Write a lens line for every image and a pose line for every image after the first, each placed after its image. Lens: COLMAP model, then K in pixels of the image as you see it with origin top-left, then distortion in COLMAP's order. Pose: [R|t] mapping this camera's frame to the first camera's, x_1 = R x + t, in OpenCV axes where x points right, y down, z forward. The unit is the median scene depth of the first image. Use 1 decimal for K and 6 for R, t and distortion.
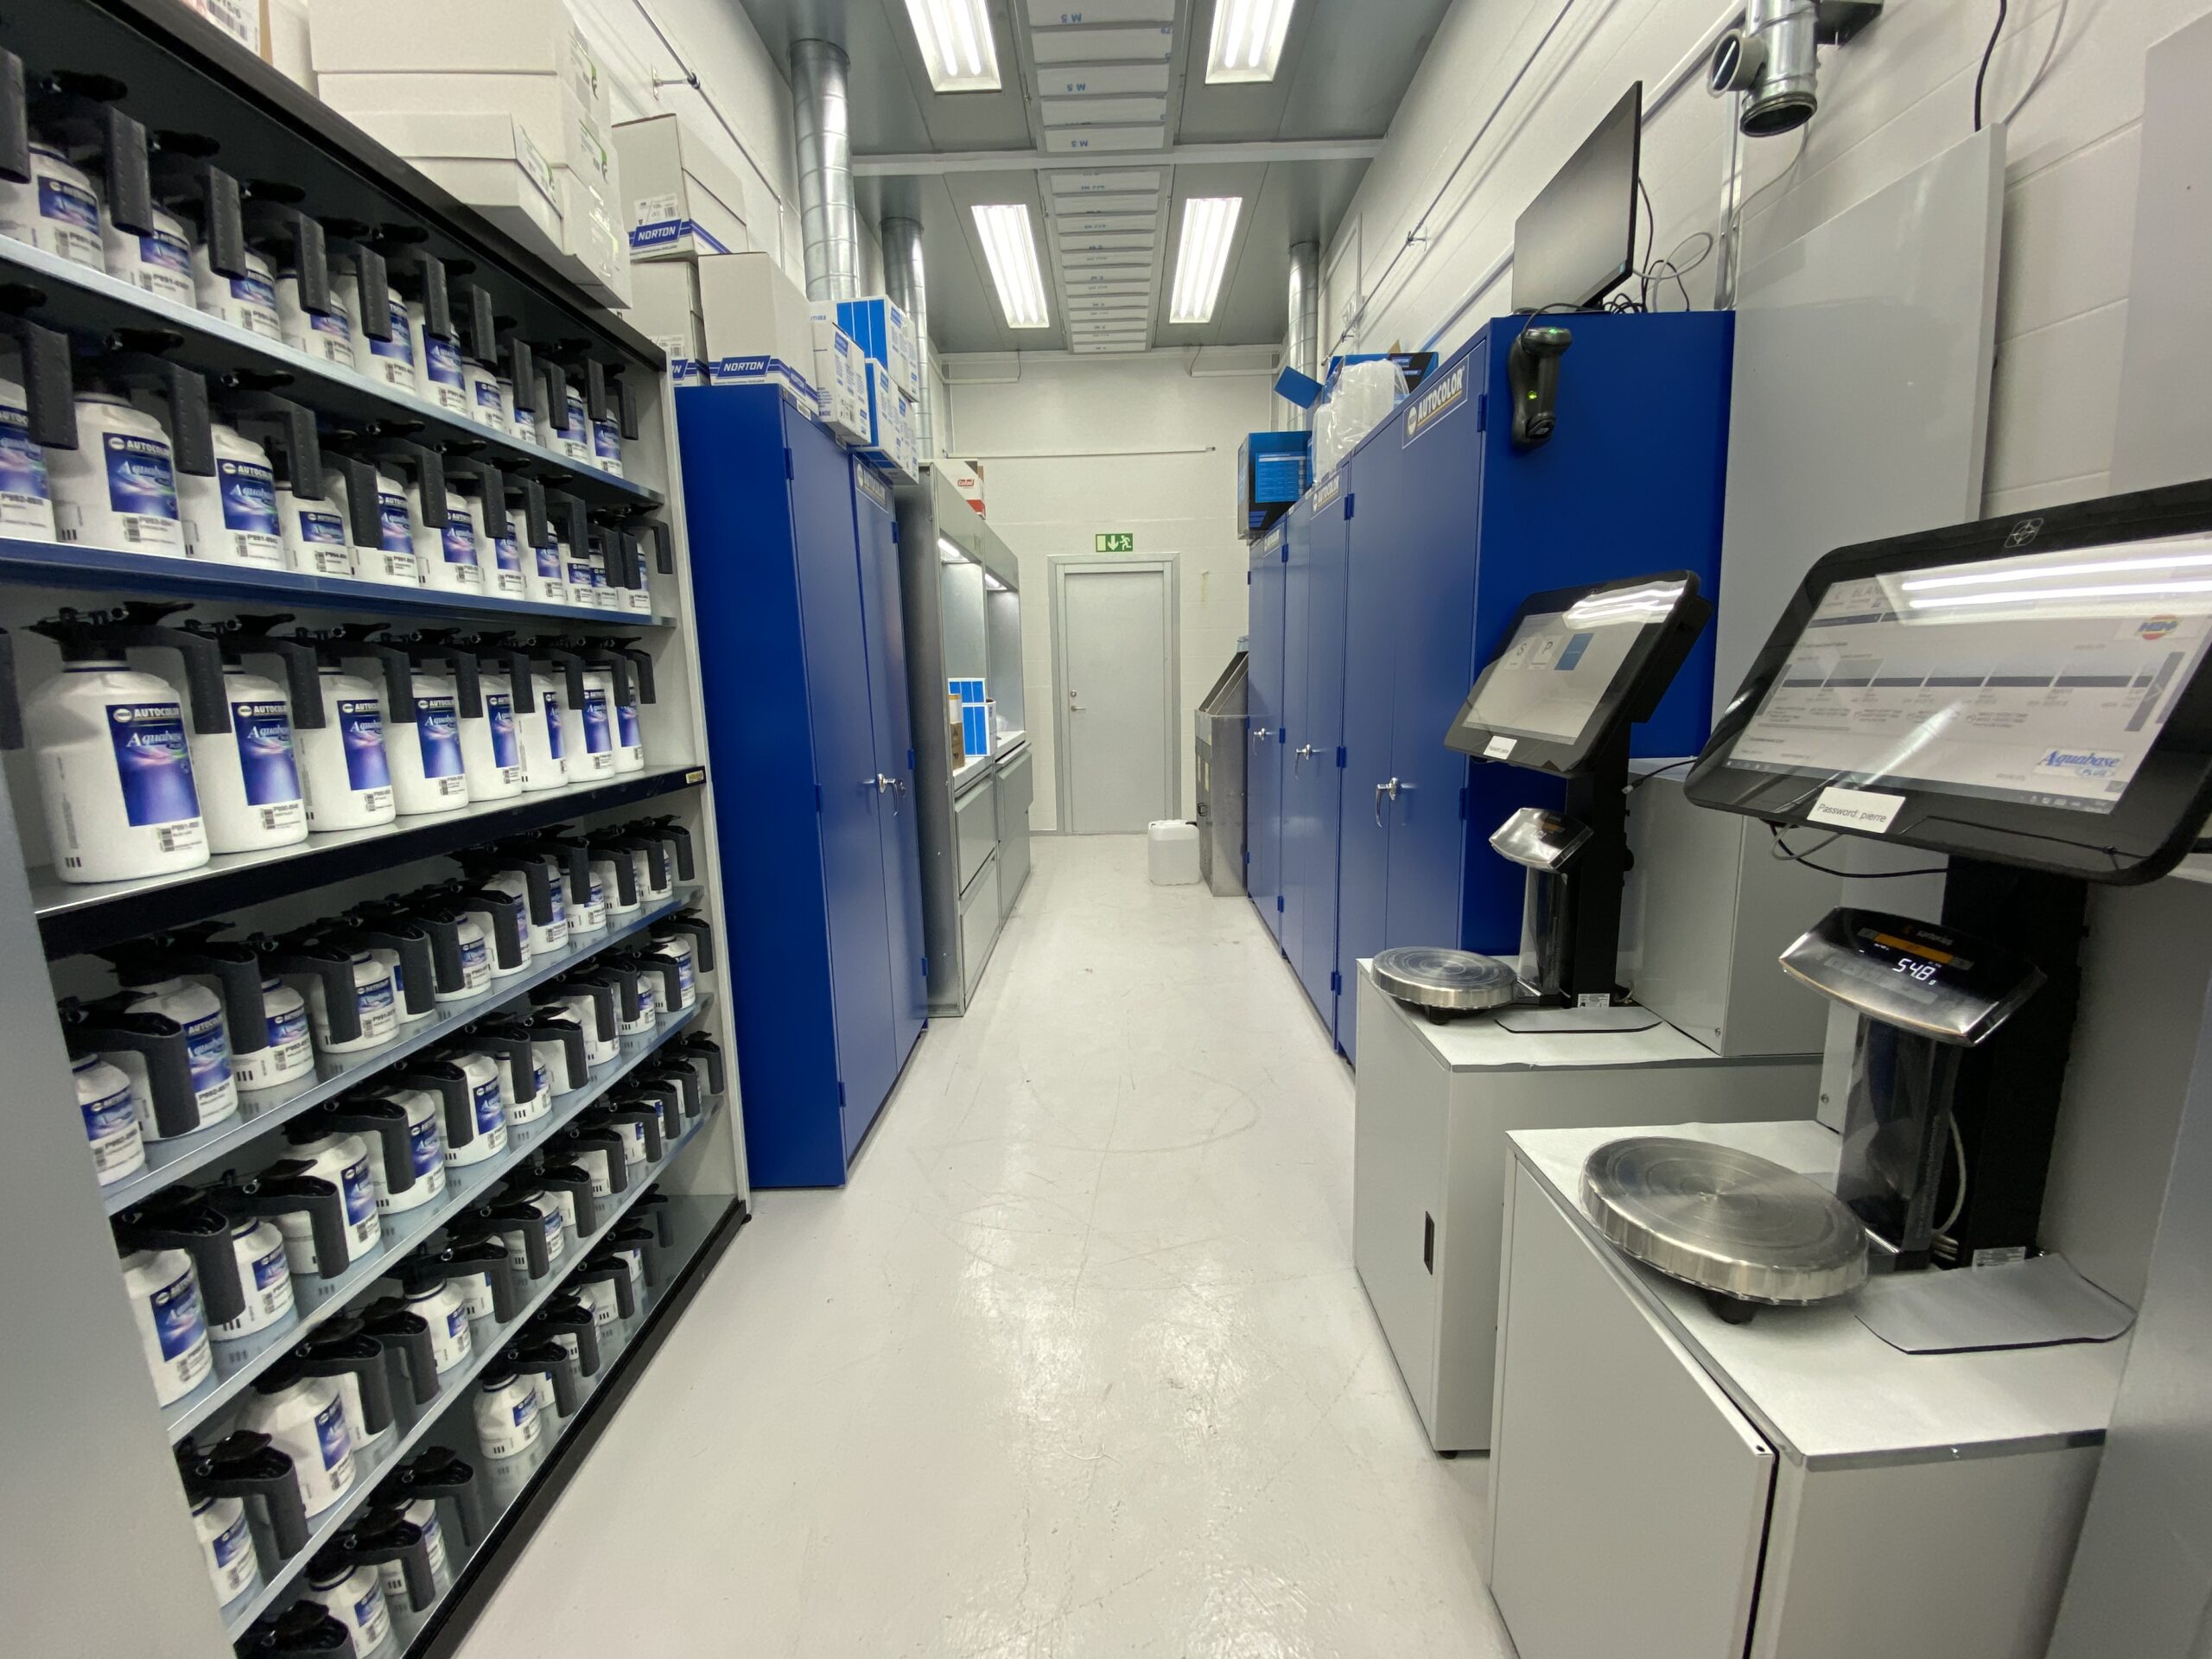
lens RADIAL K [[894.8, 0, 1108.6], [0, 894.8, 839.7], [0, 0, 1]] dist [0.018414, -0.021389]
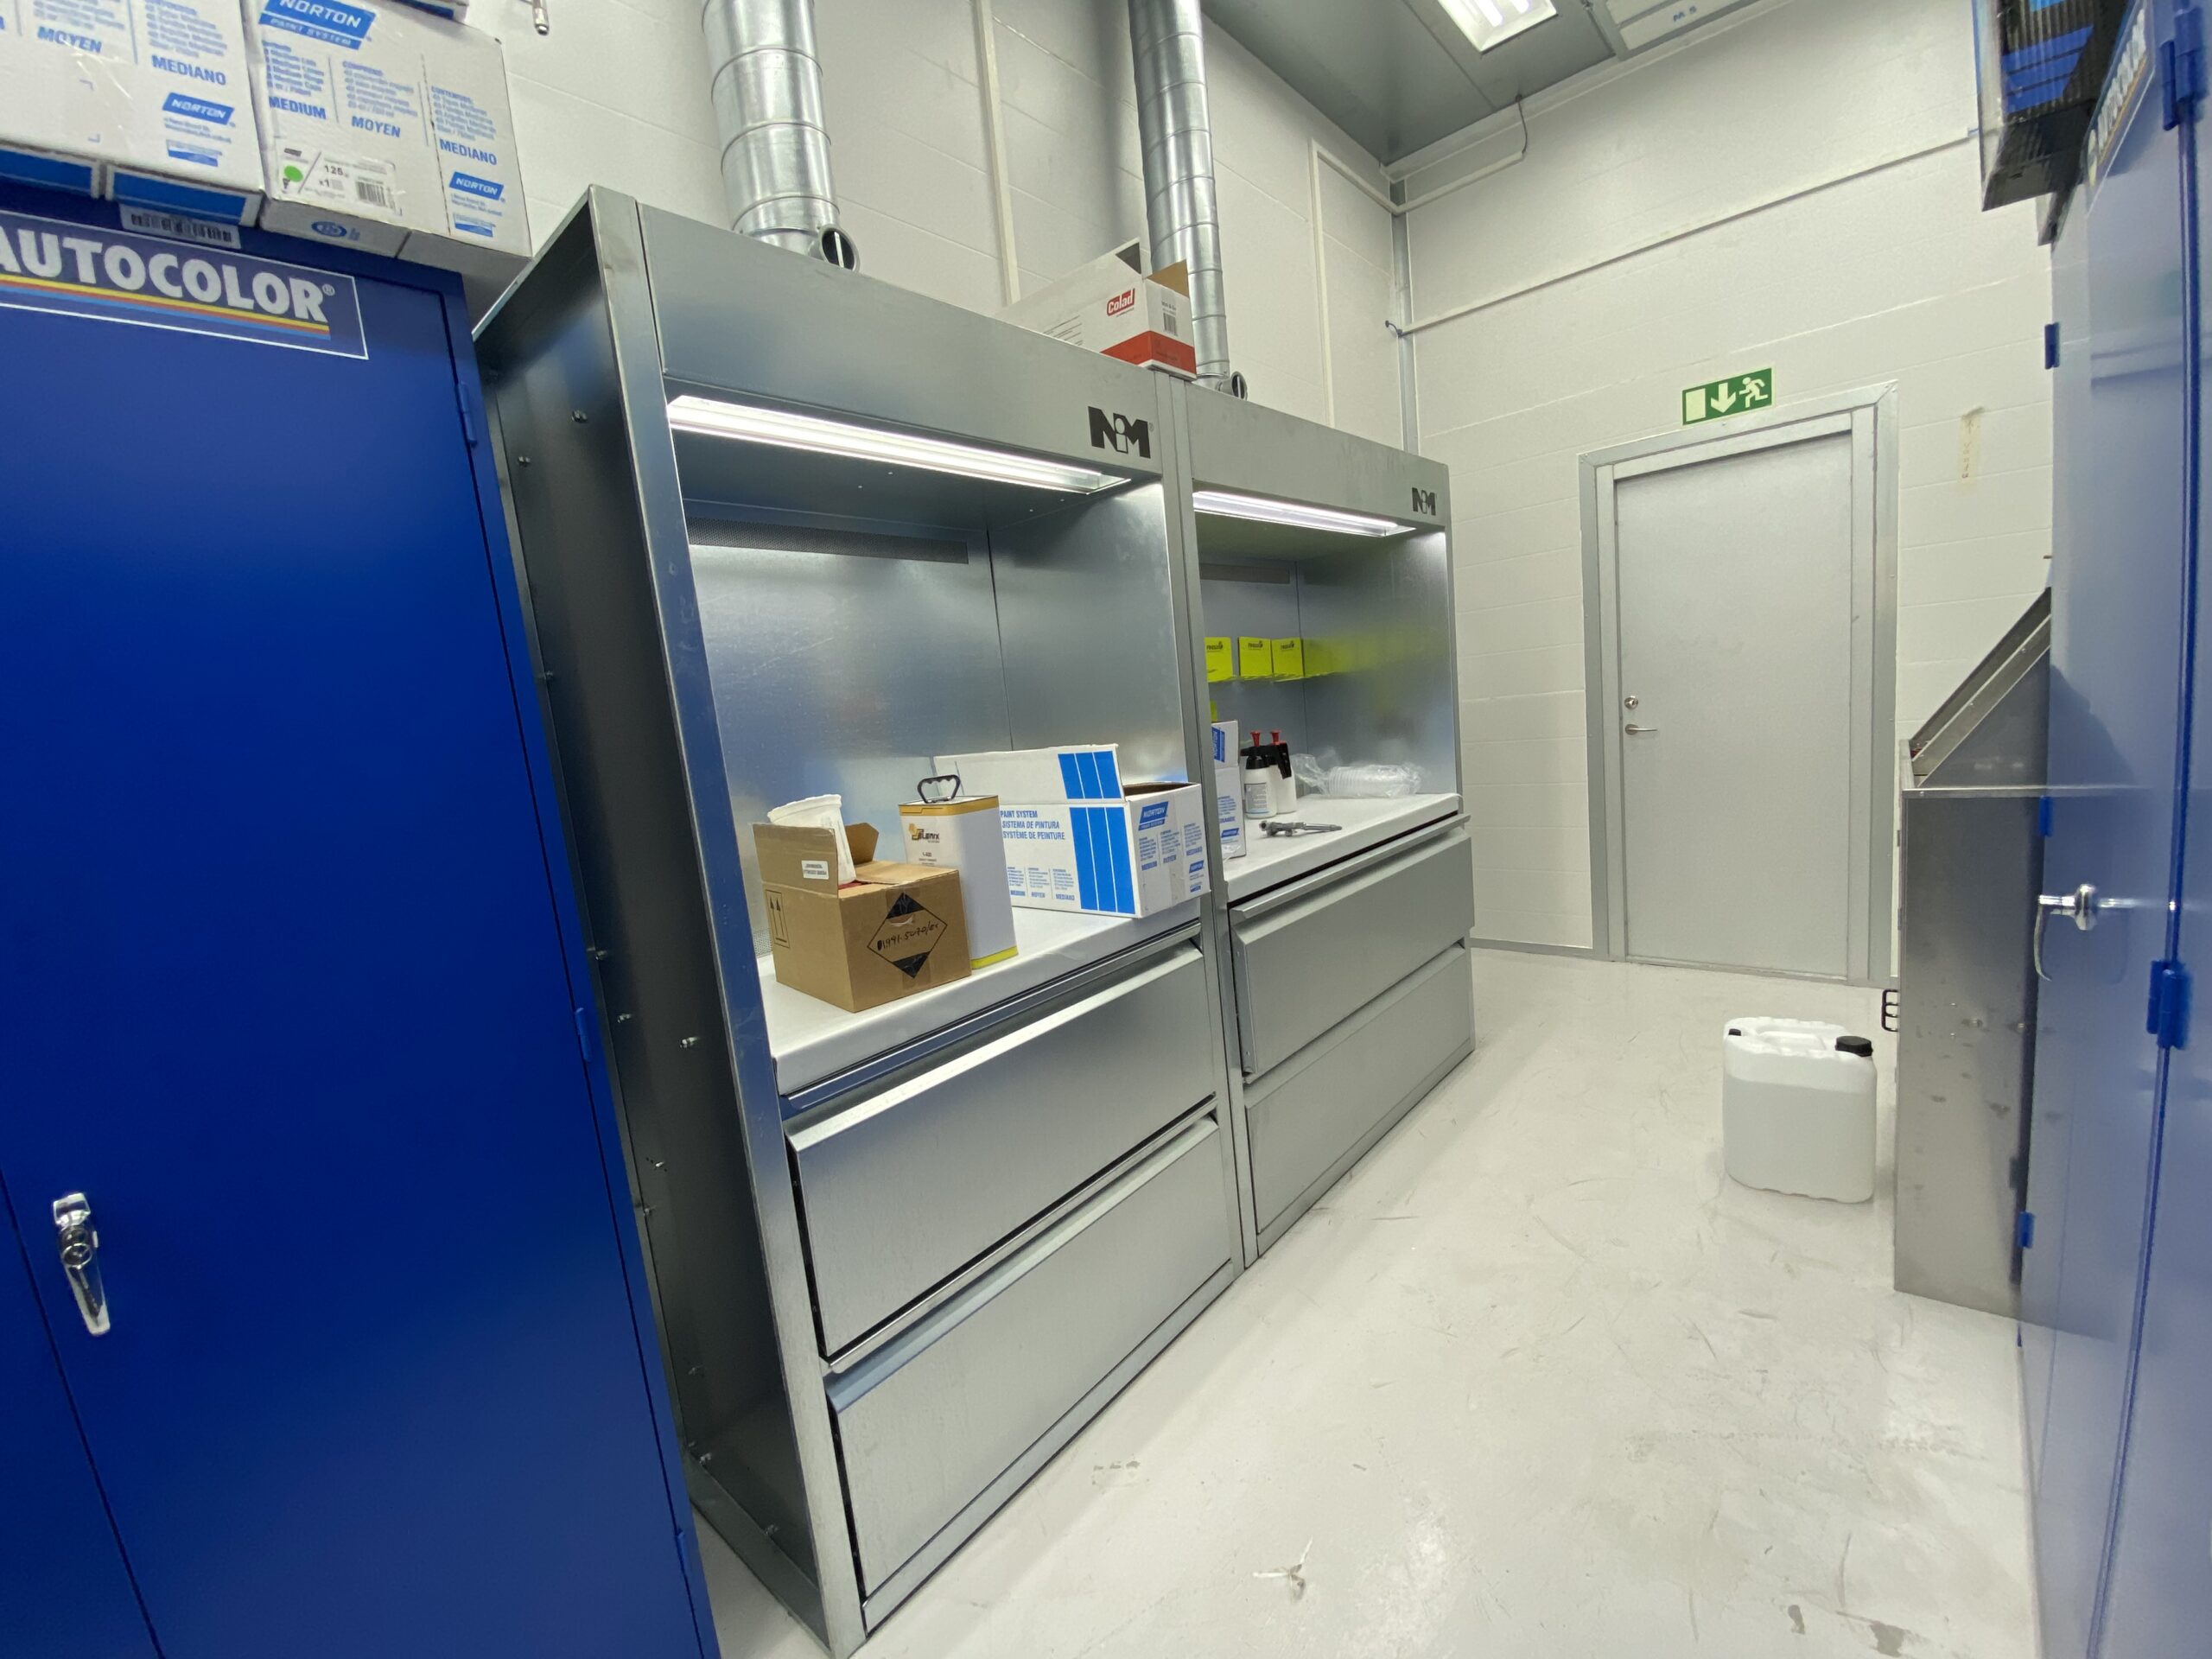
lens RADIAL K [[881.2, 0, 1106.0], [0, 881.2, 829.5], [0, 0, 1]] dist [0.001096, -0.010506]
pose [[0.746141, 0.038834, -0.664654, 0.168262], [-0.035533, 0.999197, 0.018492, -0.178972], [0.664839, 0.009819, 0.746922, 0.832650]]
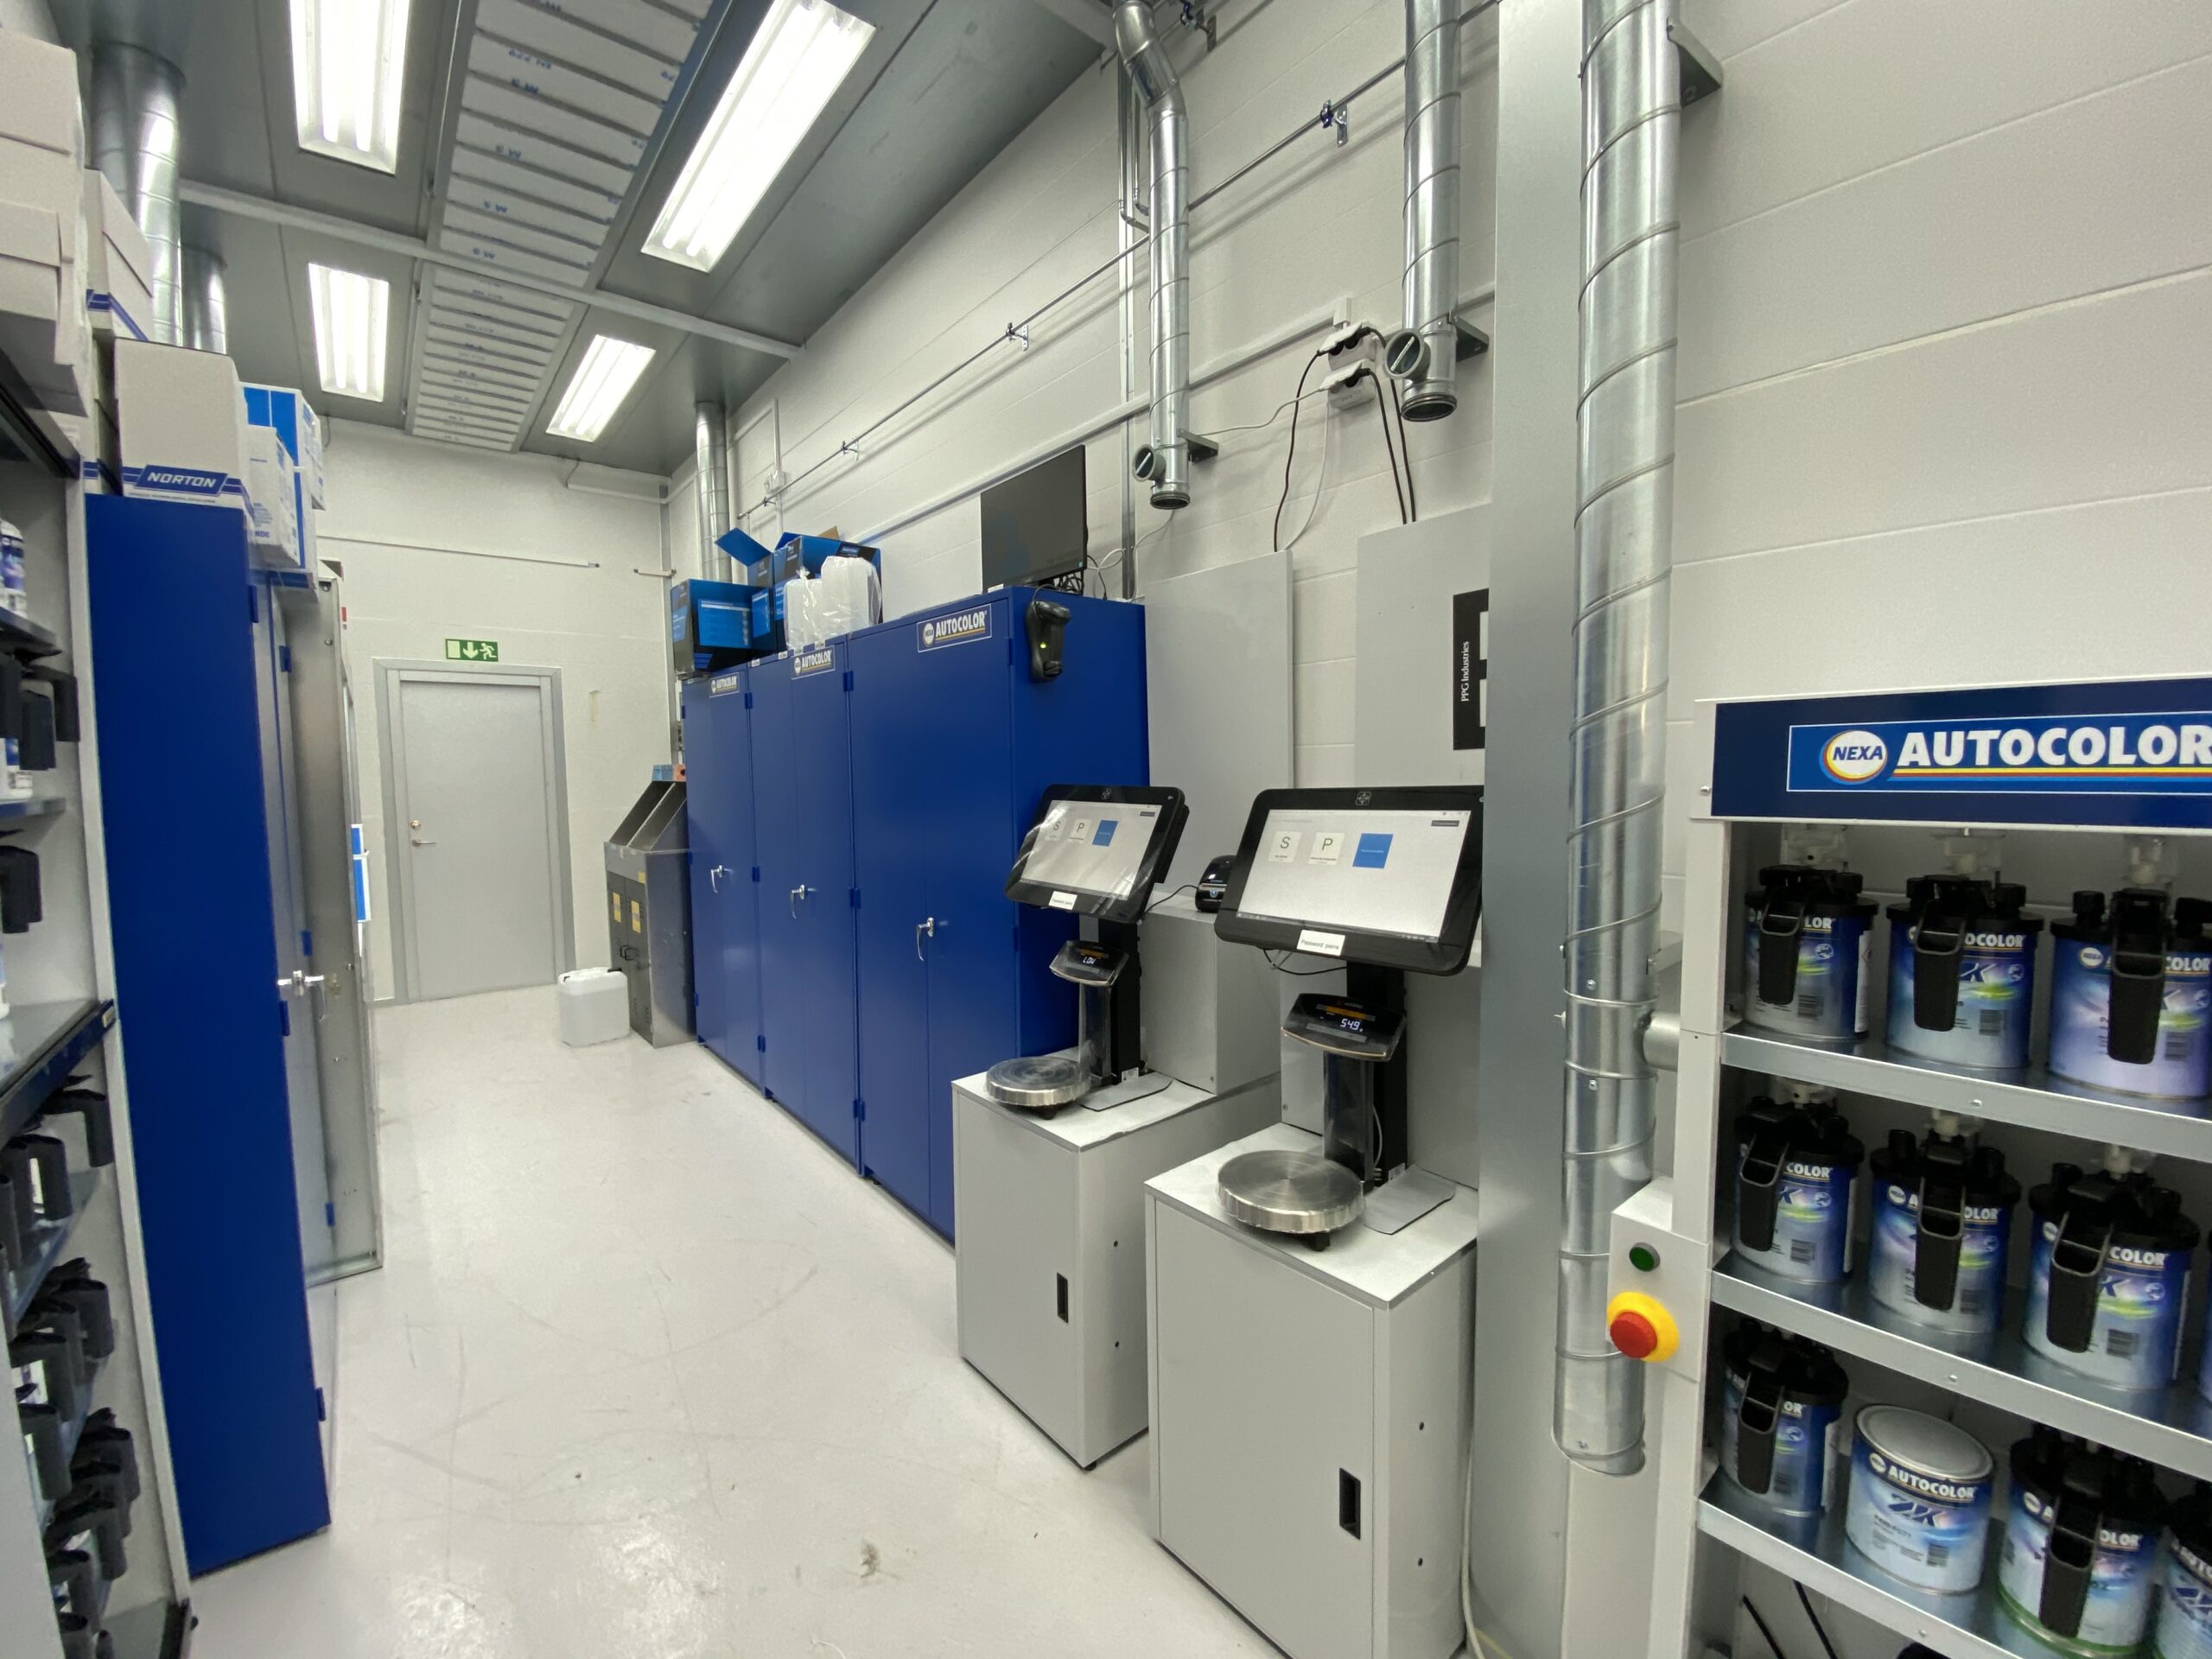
lens RADIAL K [[892.2, 0, 1106.0], [0, 892.2, 829.5], [0, 0, 1]] dist [0.022664, -0.013357]
pose [[0.765395, -0.028728, 0.642919, -0.179841], [0.109688, 0.990209, -0.086338, -0.040215], [-0.634144, 0.136603, 0.761053, -0.041425]]
